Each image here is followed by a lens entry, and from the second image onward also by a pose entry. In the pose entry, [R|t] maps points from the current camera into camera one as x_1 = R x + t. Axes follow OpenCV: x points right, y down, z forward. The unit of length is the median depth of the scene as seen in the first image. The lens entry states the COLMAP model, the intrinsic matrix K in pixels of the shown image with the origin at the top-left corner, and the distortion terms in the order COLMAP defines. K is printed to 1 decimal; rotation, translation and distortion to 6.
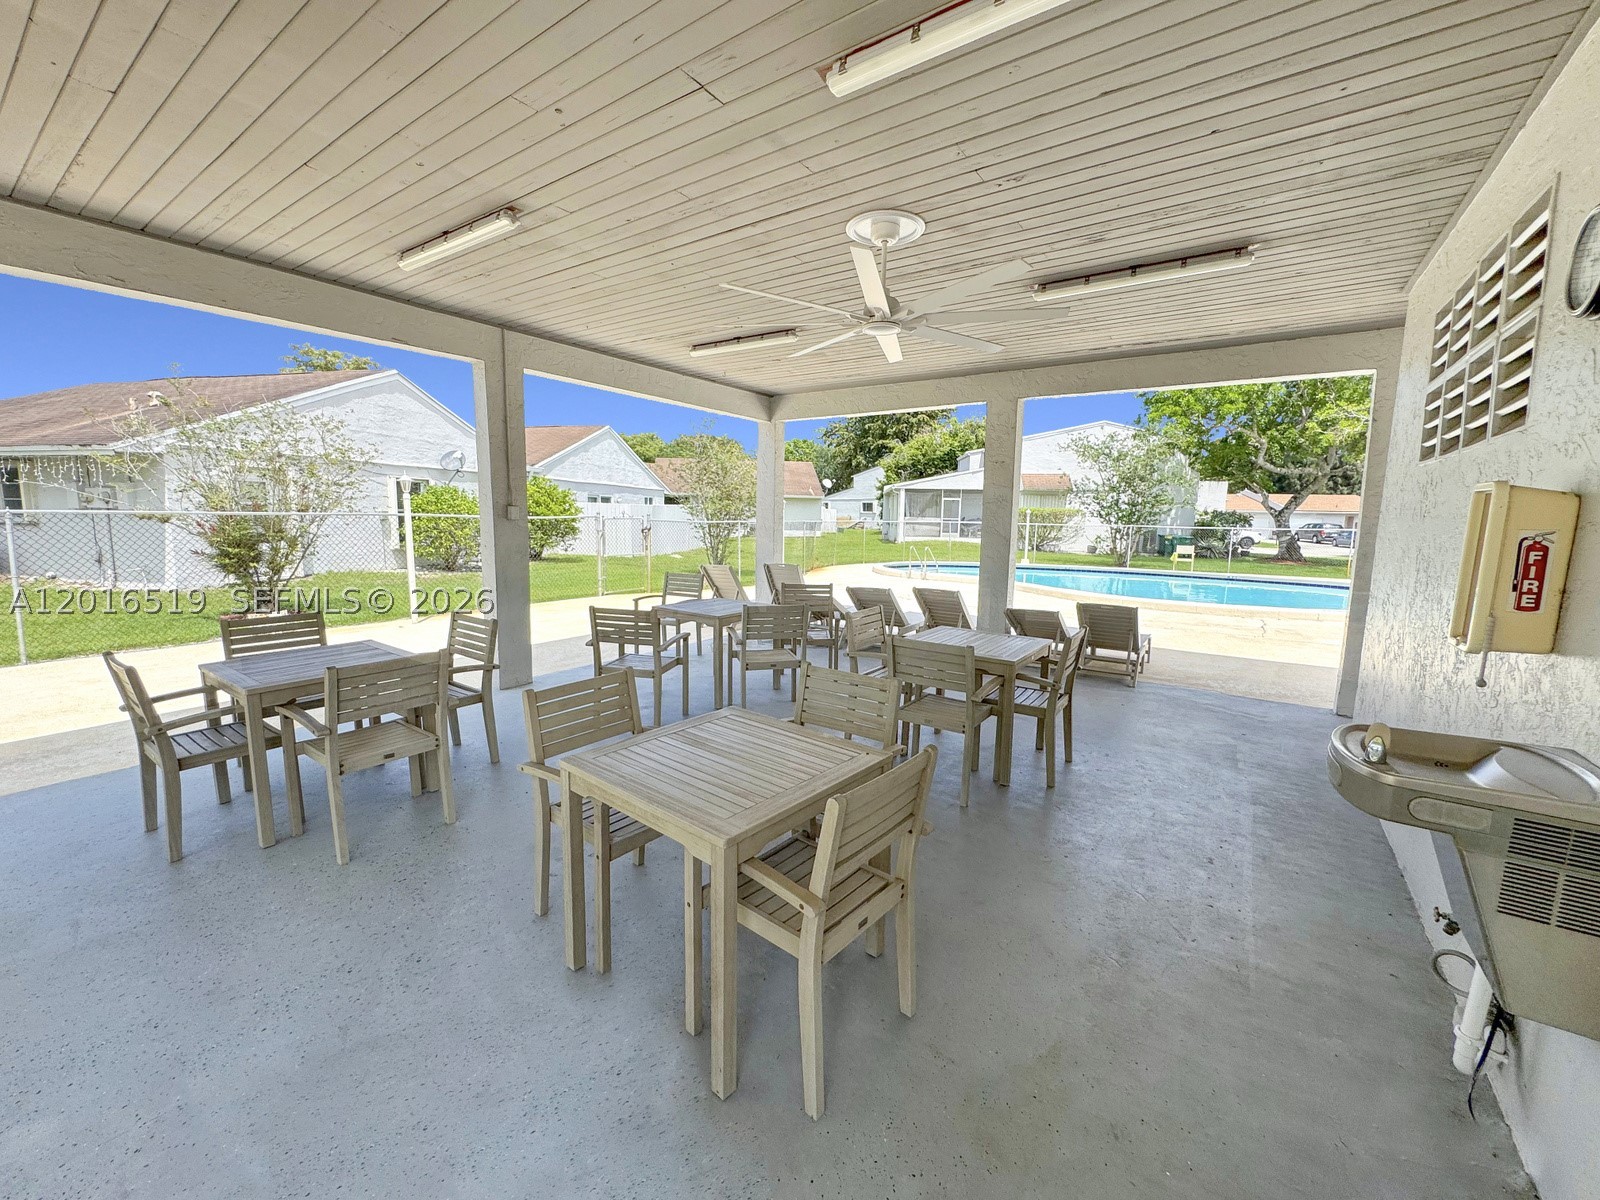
lens RADIAL K [[628.1, 0, 800.0], [0, 628.1, 600.0], [0, 0, 1]] dist [0.001082, 0.000064]
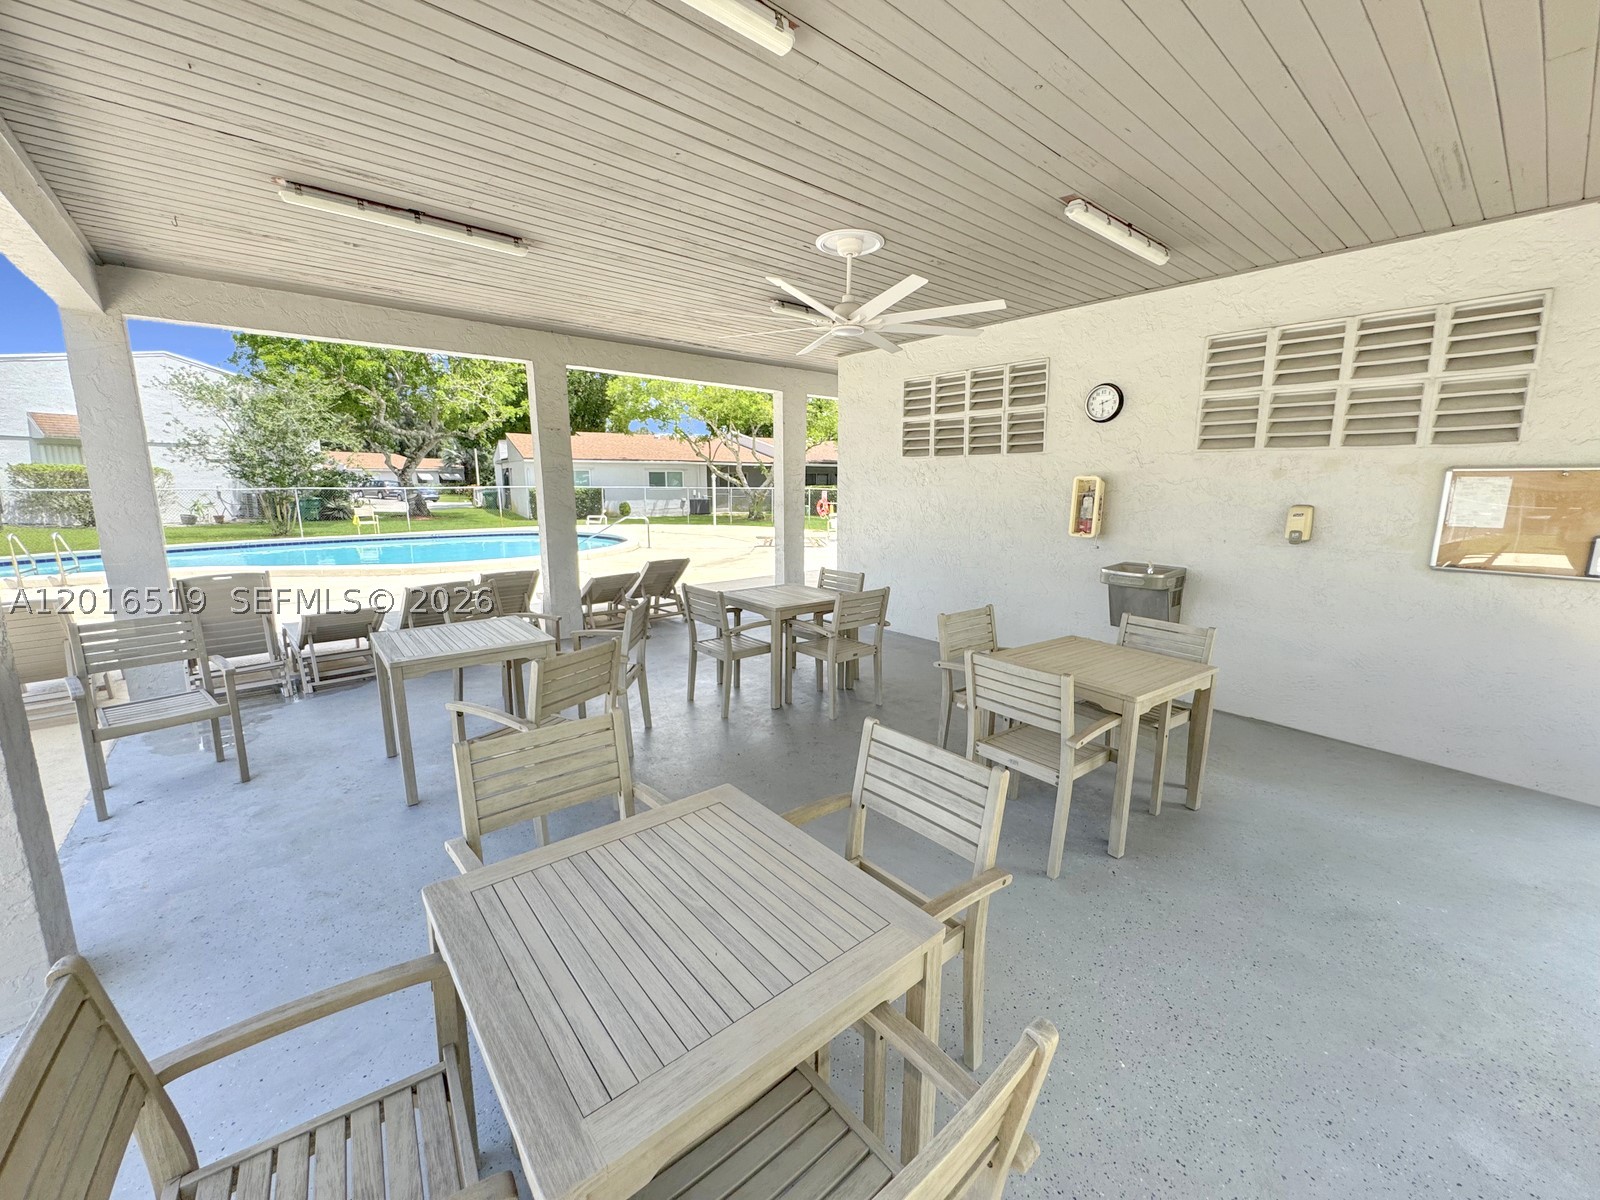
lens RADIAL K [[628.1, 0, 800.0], [0, 628.1, 600.0], [0, 0, 1]] dist [0.001082, 0.000064]
pose [[0.265914, -0.195994, 0.943862, -0.141290], [0.131905, 0.977302, 0.165776, -0.020455], [-0.954930, 0.080418, 0.285731, 0.105000]]
